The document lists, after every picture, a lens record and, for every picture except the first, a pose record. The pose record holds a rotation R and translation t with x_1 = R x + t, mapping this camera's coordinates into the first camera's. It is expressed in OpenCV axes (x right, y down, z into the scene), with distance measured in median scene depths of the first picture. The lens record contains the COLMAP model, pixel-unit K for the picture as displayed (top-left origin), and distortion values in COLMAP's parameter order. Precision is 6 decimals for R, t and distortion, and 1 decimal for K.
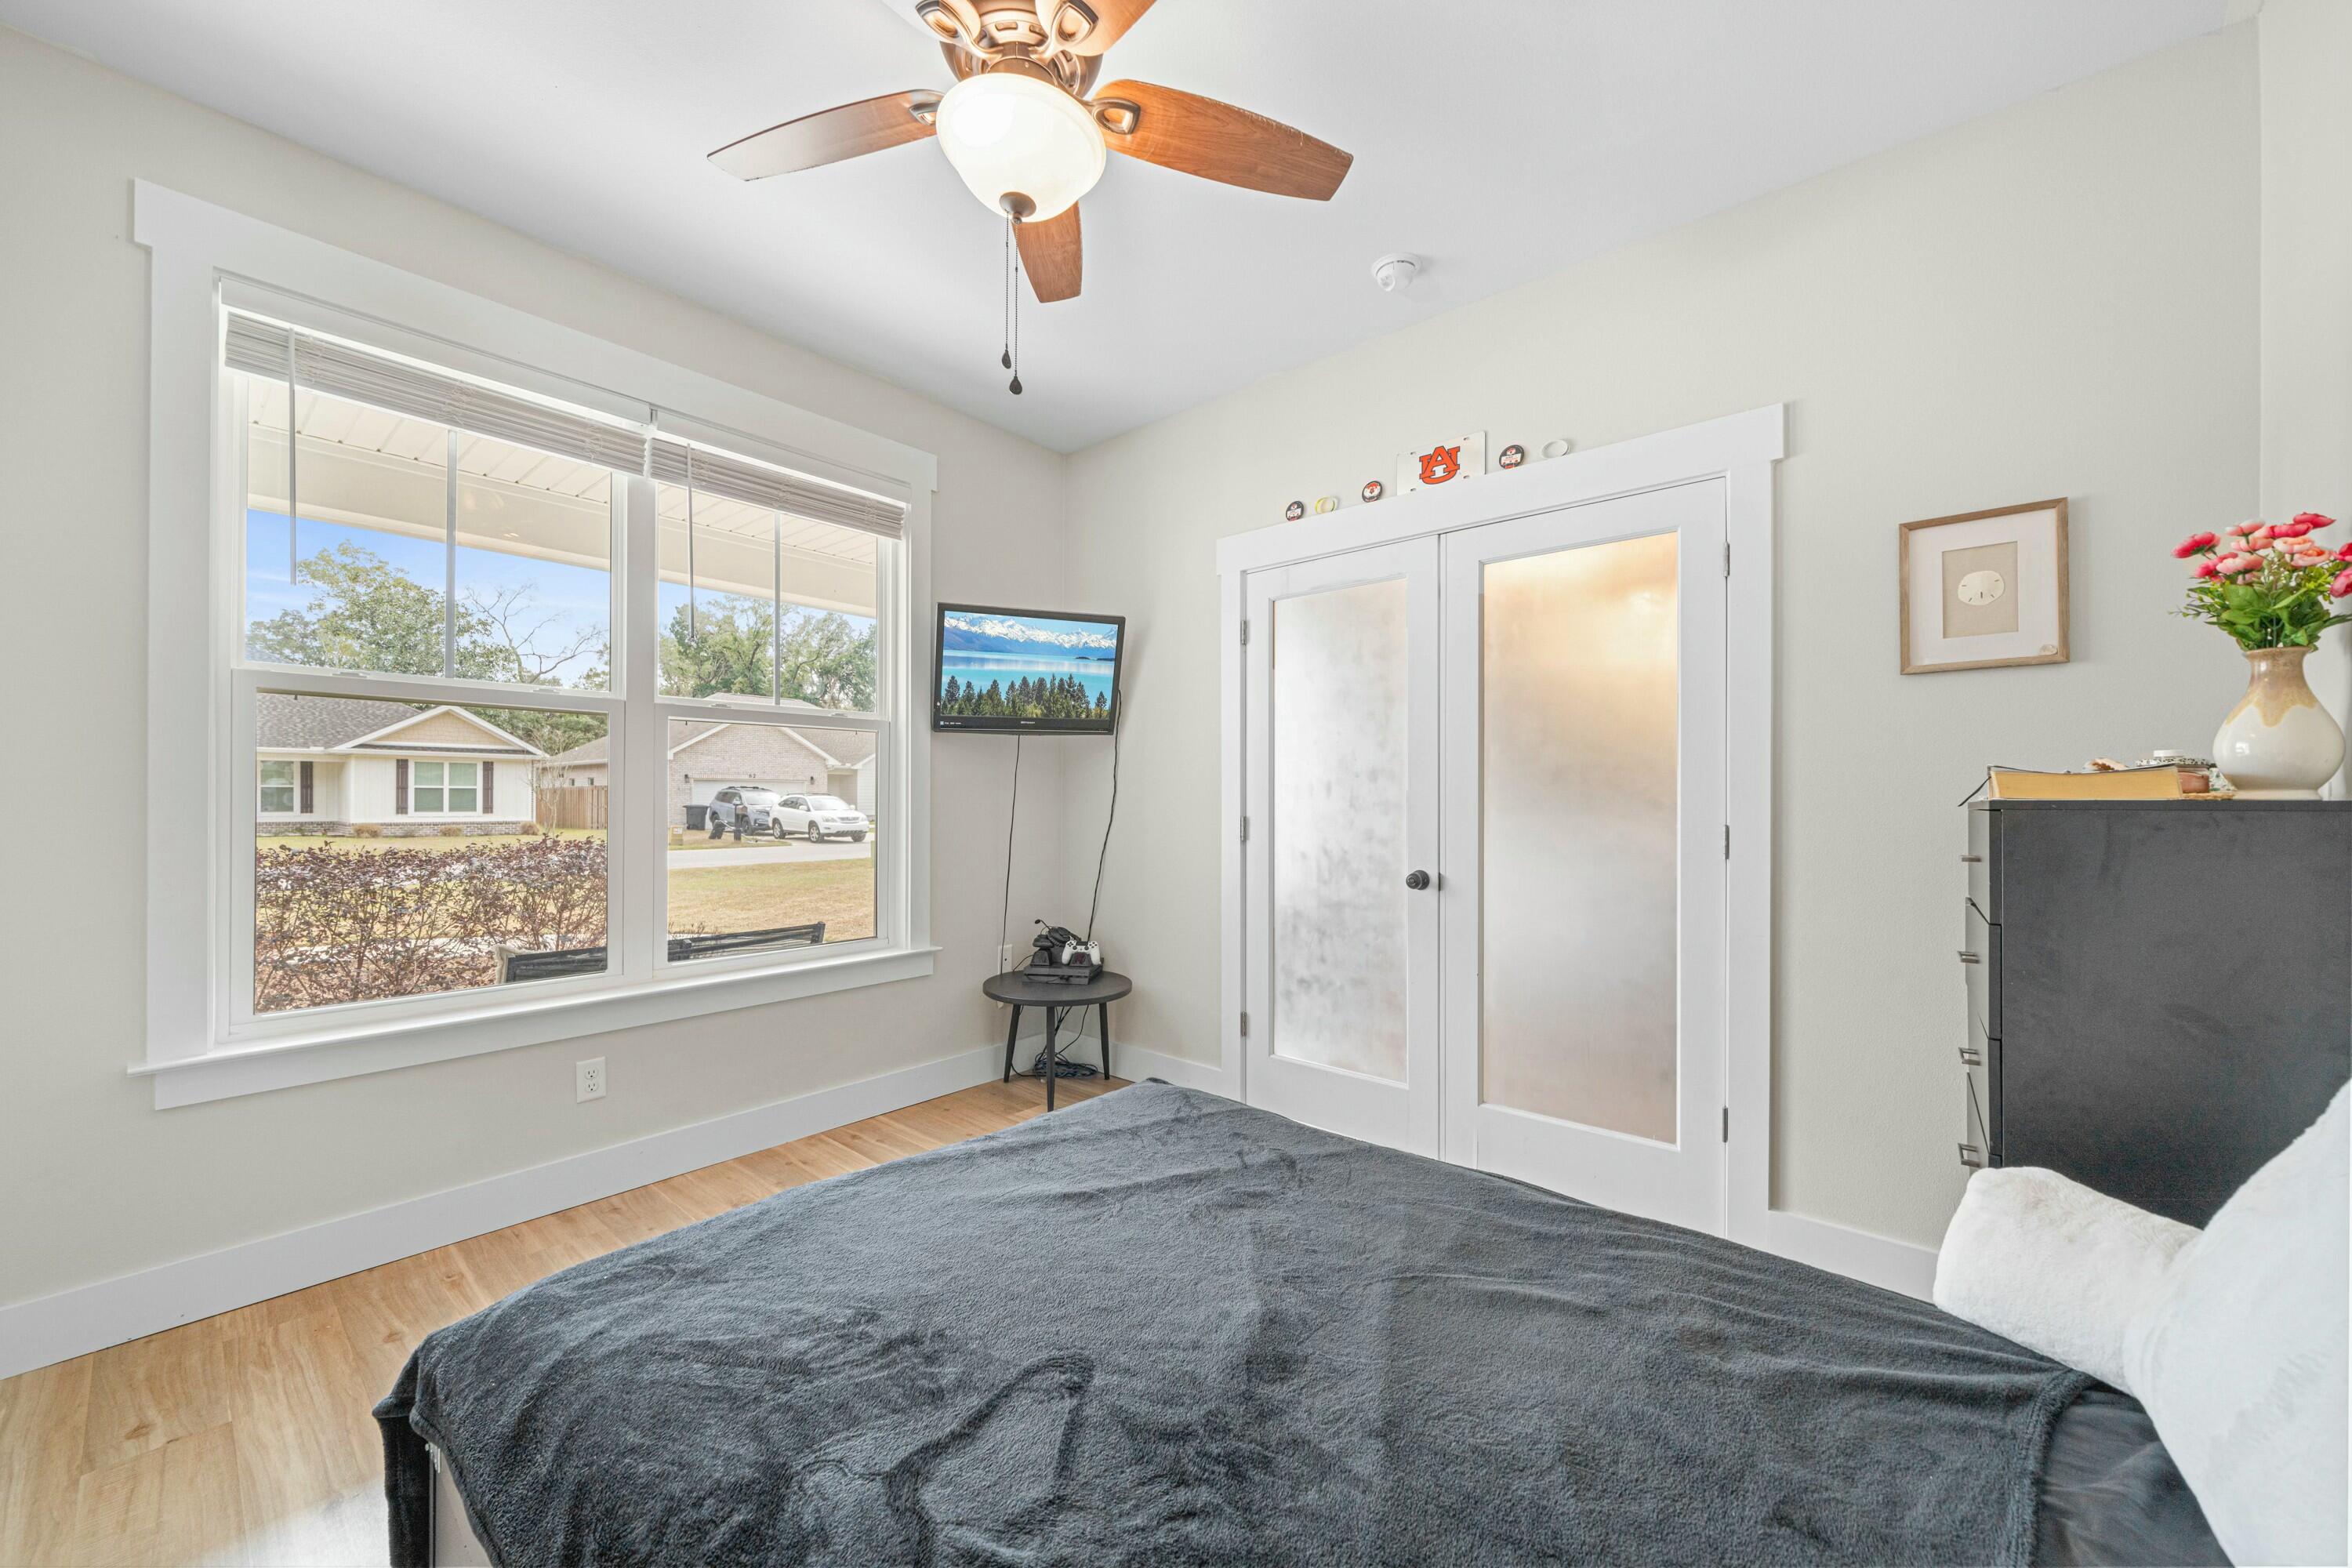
lens RADIAL K [[874.7, 0, 1178.1], [0, 874.7, 803.0], [0, 0, 1]] dist [0.001398, 0.000004]
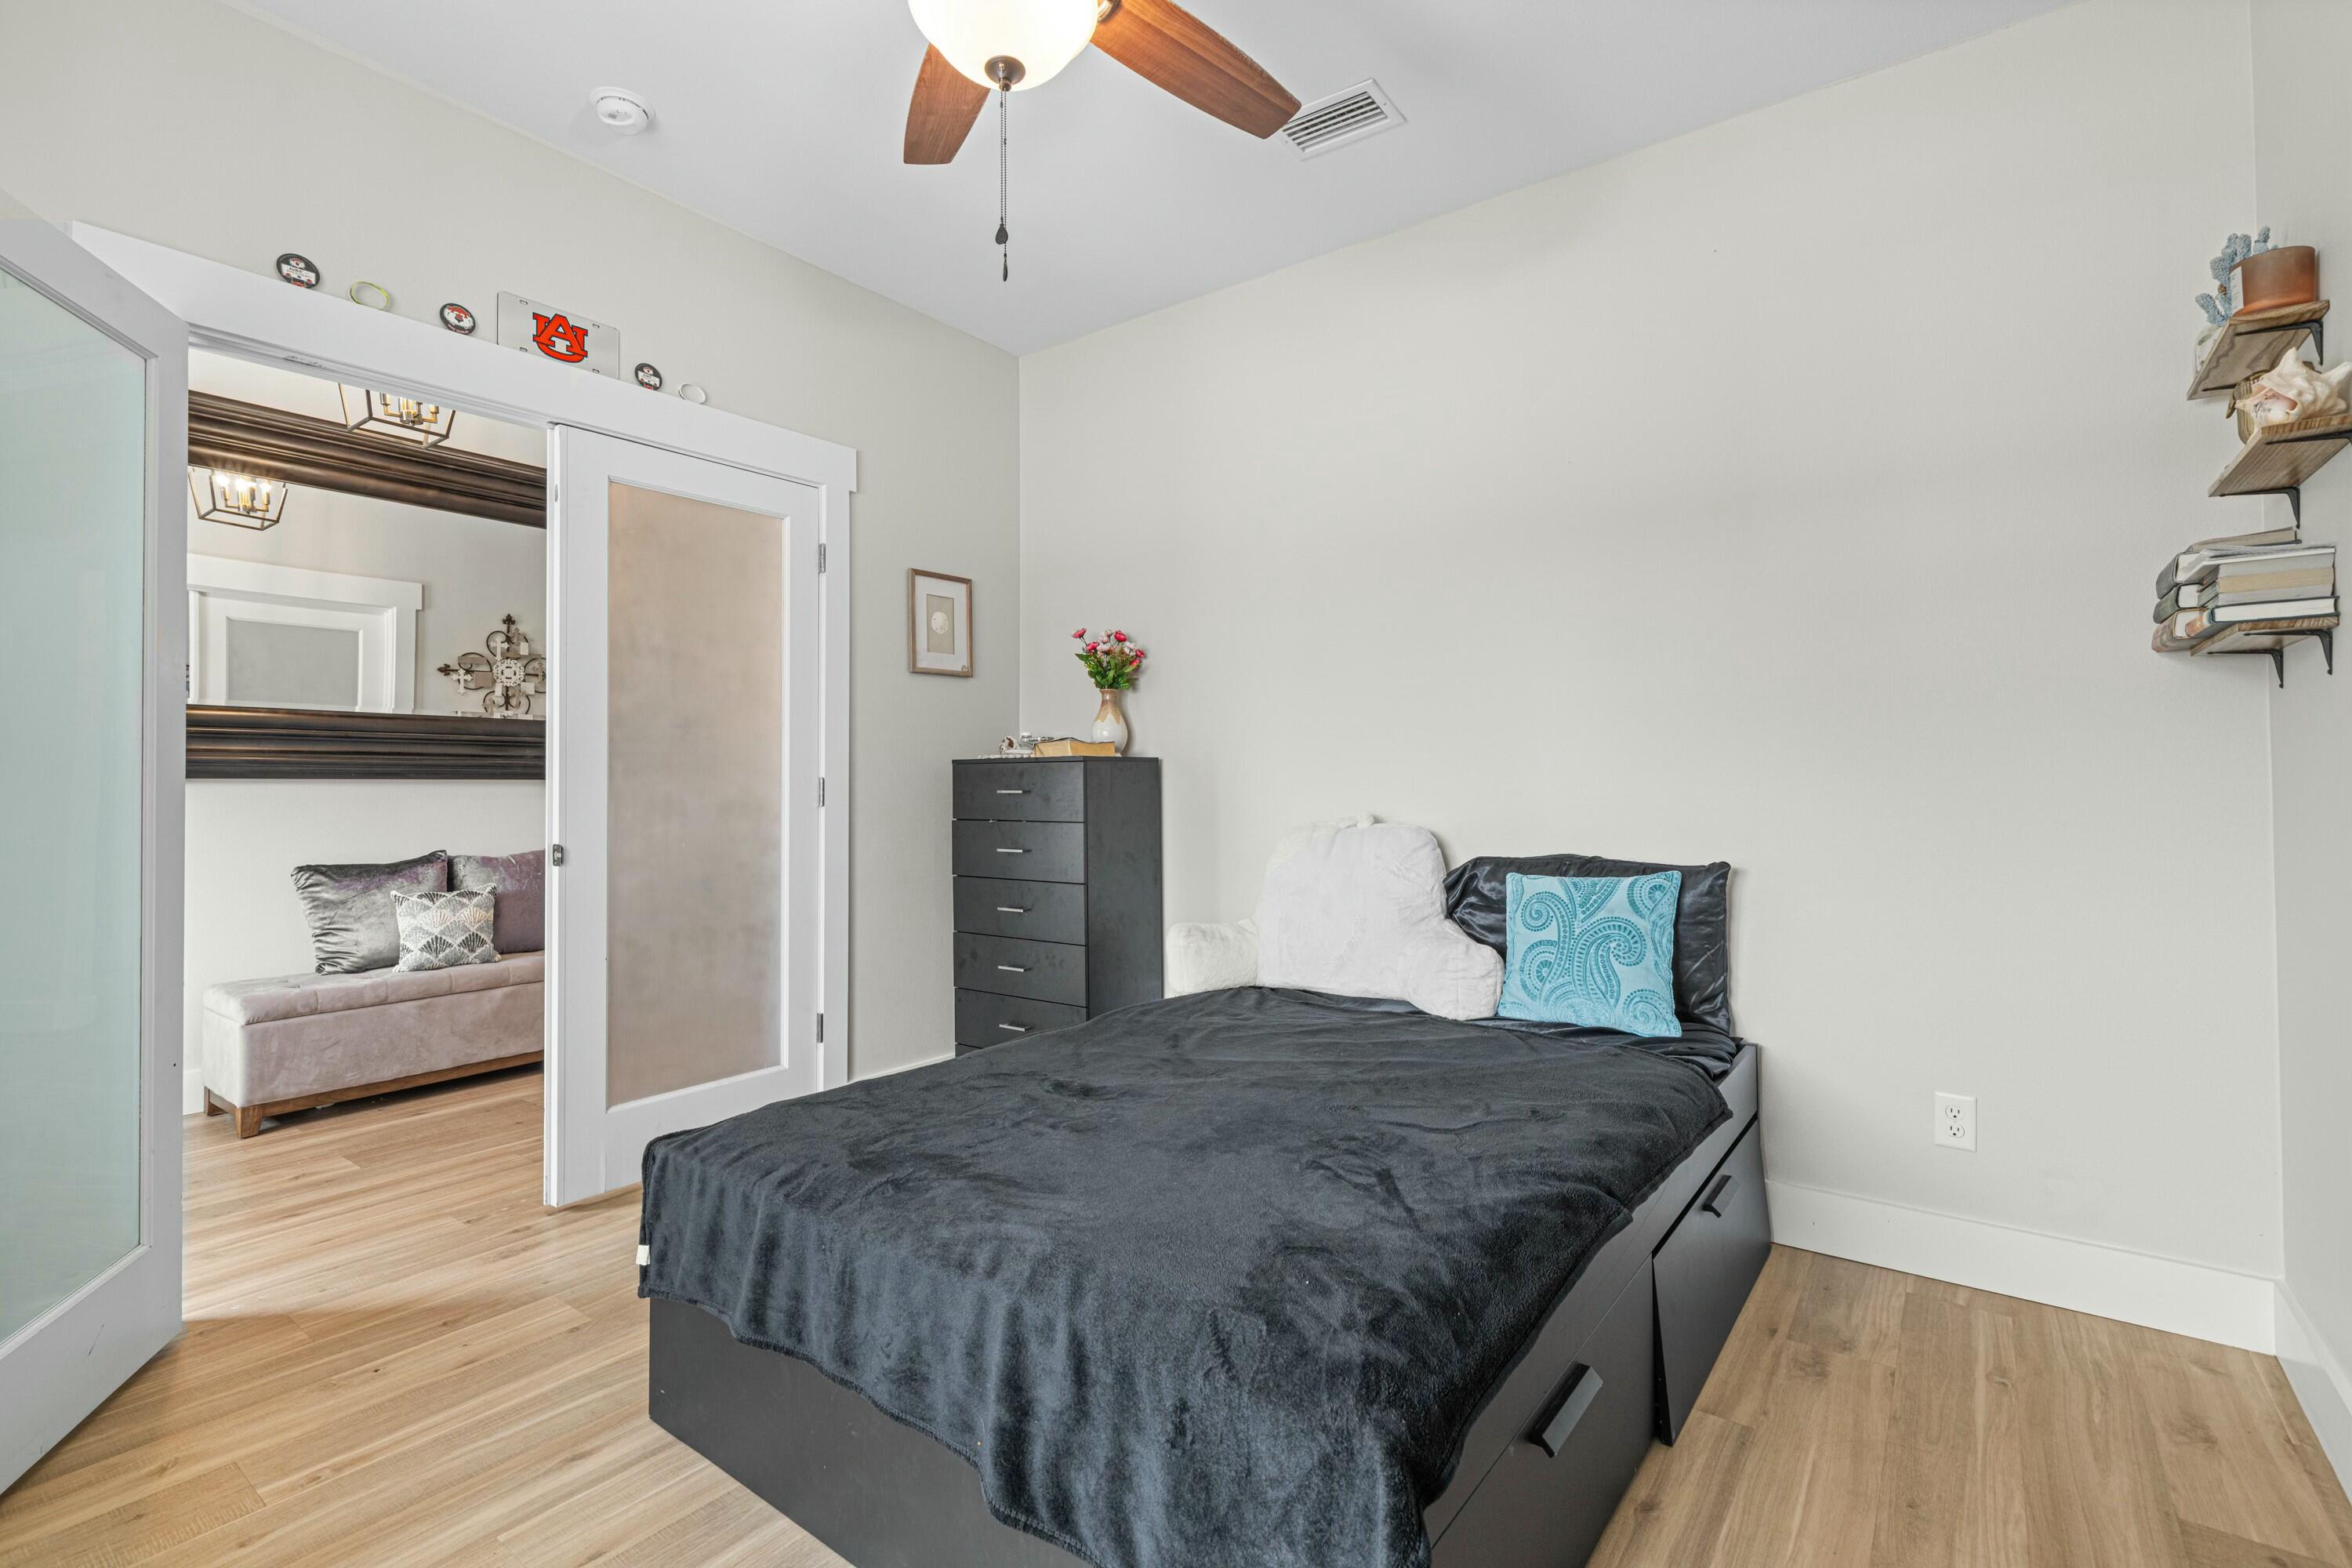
lens RADIAL K [[1030.1, 0, 1179.3], [0, 1030.1, 767.4], [0, 0, 1]] dist [0.003062, 0.000332]
pose [[-0.051747, 0.009011, 0.998620, -0.646808], [0.011119, 0.999903, -0.008446, 0.022583], [-0.998598, 0.010666, -0.051842, 0.463108]]
